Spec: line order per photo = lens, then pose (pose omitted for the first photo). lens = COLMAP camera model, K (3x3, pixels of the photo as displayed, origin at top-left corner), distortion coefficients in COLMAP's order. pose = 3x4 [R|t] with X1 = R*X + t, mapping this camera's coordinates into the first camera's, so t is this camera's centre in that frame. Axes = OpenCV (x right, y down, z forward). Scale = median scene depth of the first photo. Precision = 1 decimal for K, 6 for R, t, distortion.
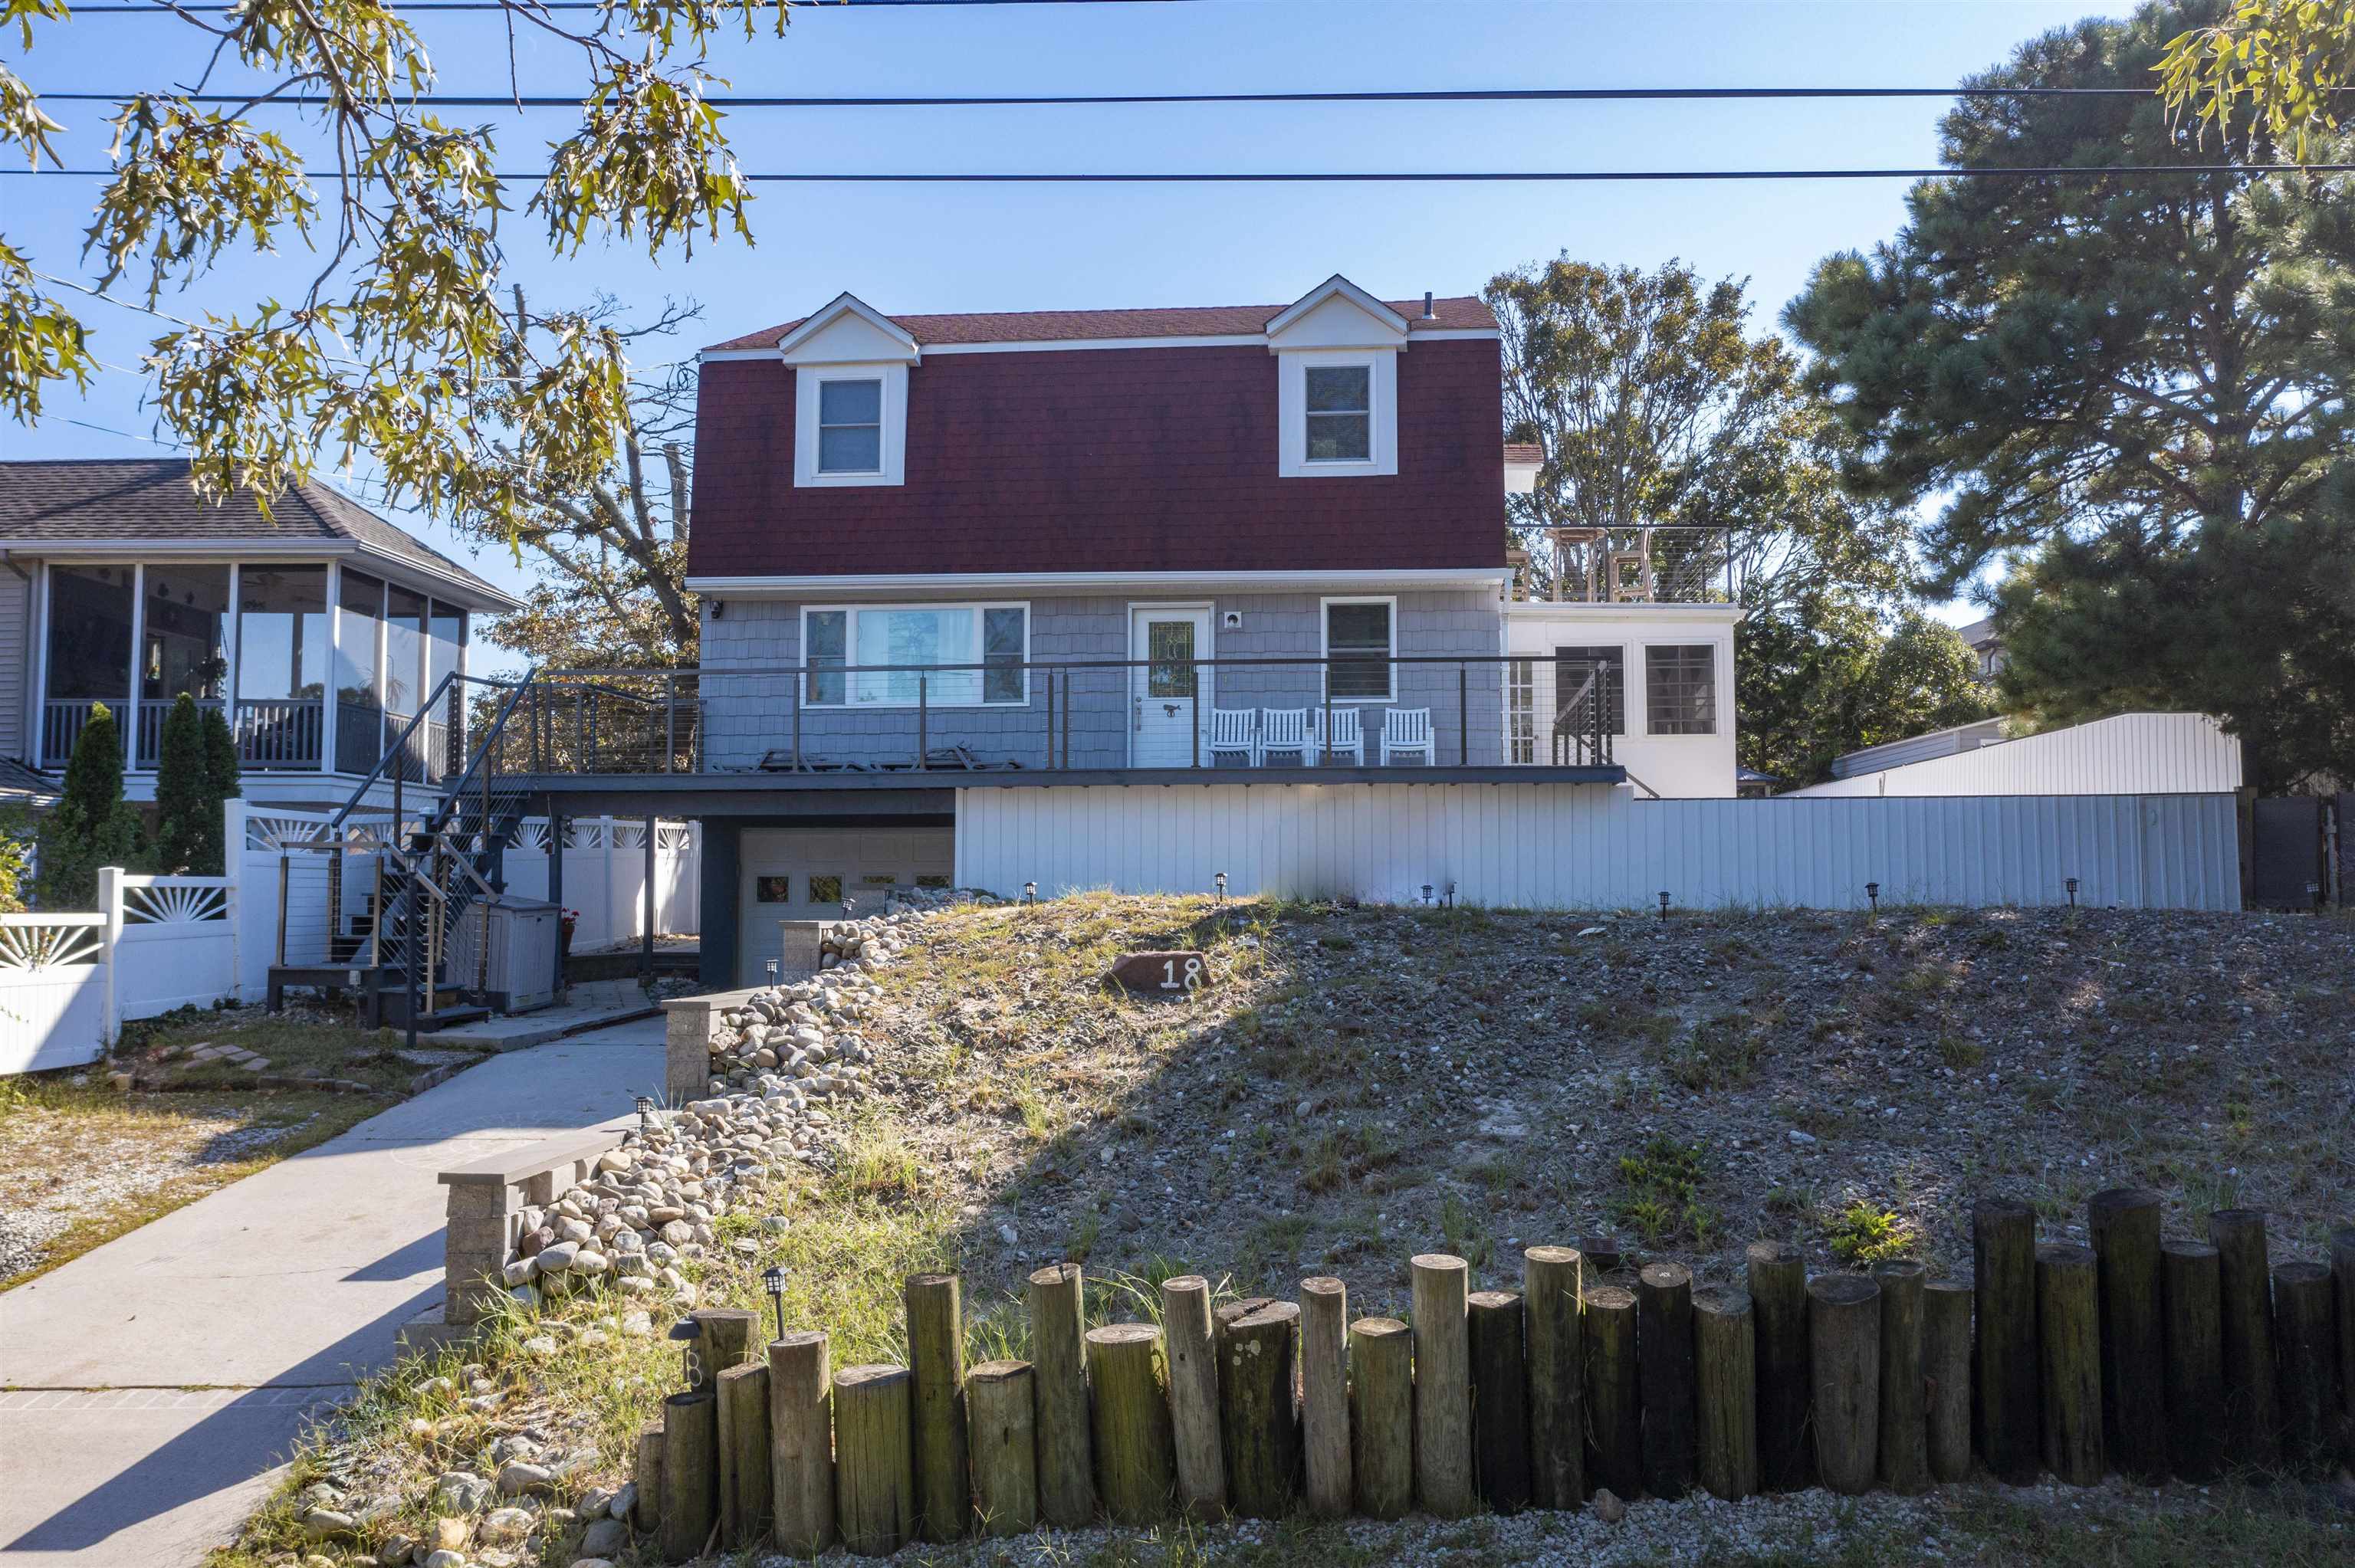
lens RADIAL K [[1836.9, 0, 1140.2], [0, 1836.9, 803.3], [0, 0, 1]] dist [-0.025488, 0.022870]
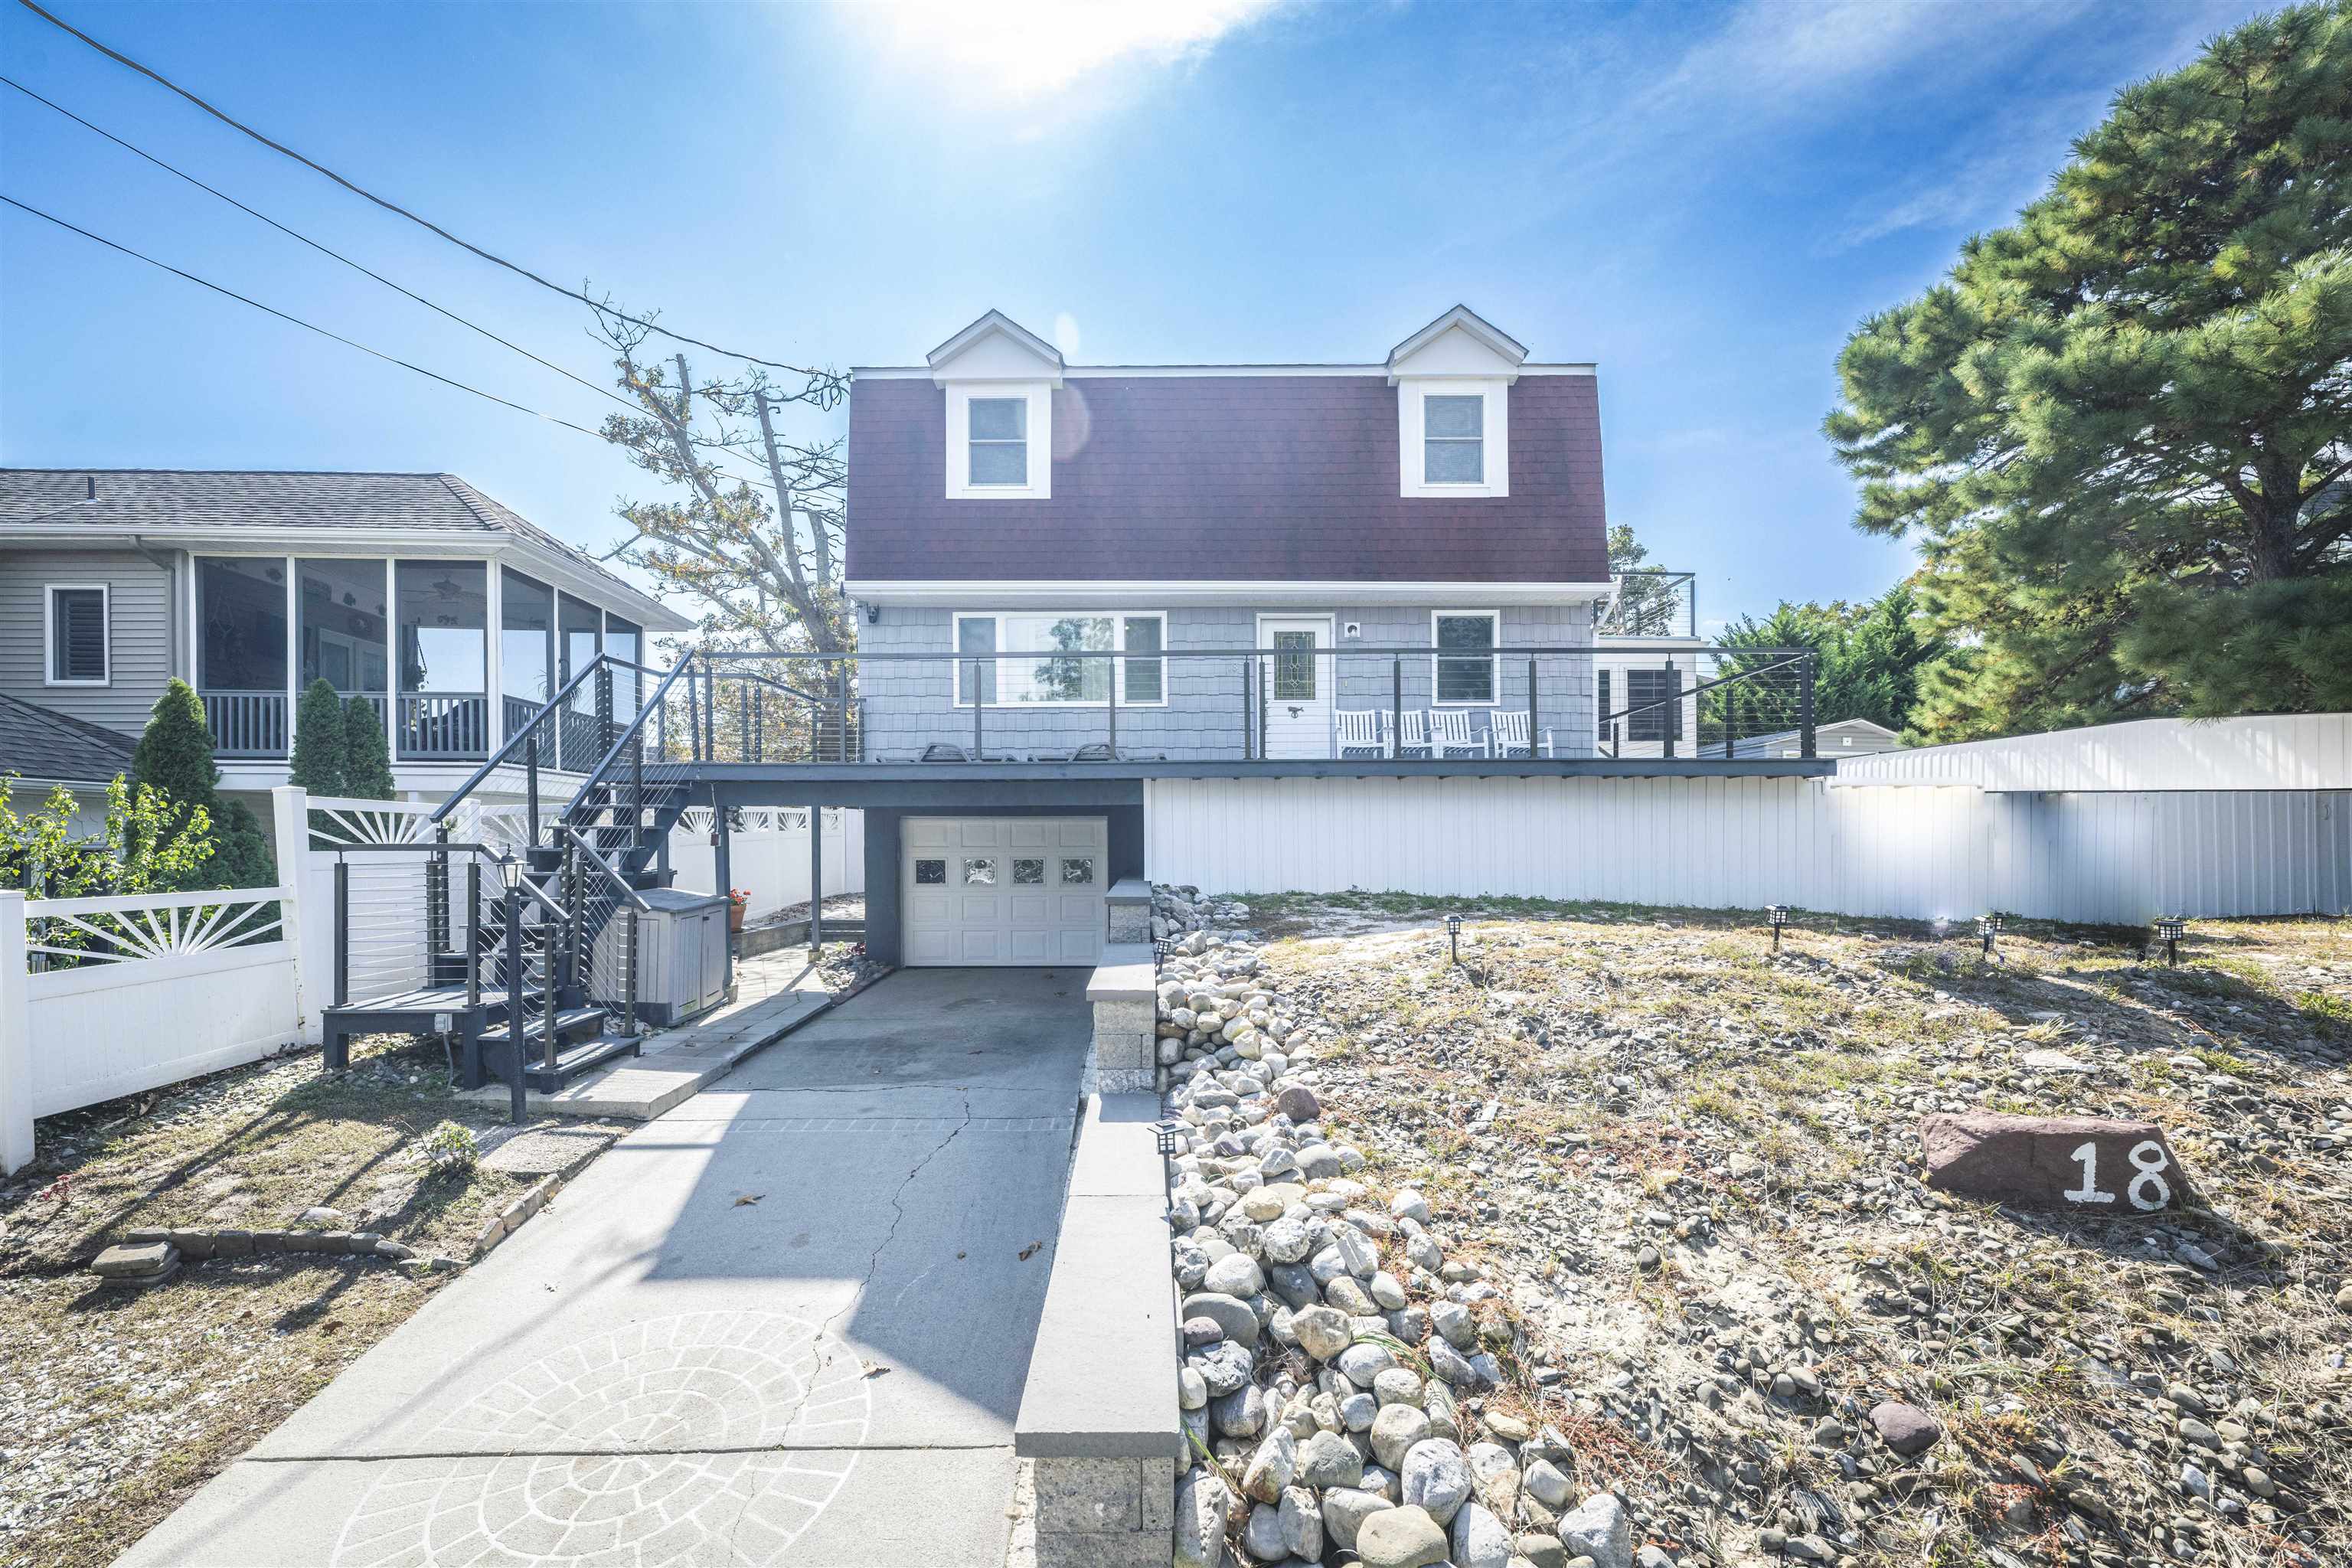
lens RADIAL K [[931.2, 0, 1139.4], [0, 931.2, 859.5], [0, 0, 1]] dist [0.001343, -0.000058]
pose [[0.995035, -0.004580, 0.099422, -0.134384], [-0.002493, 0.997481, 0.070897, -0.000561], [-0.099496, -0.070792, 0.992517, 0.440846]]
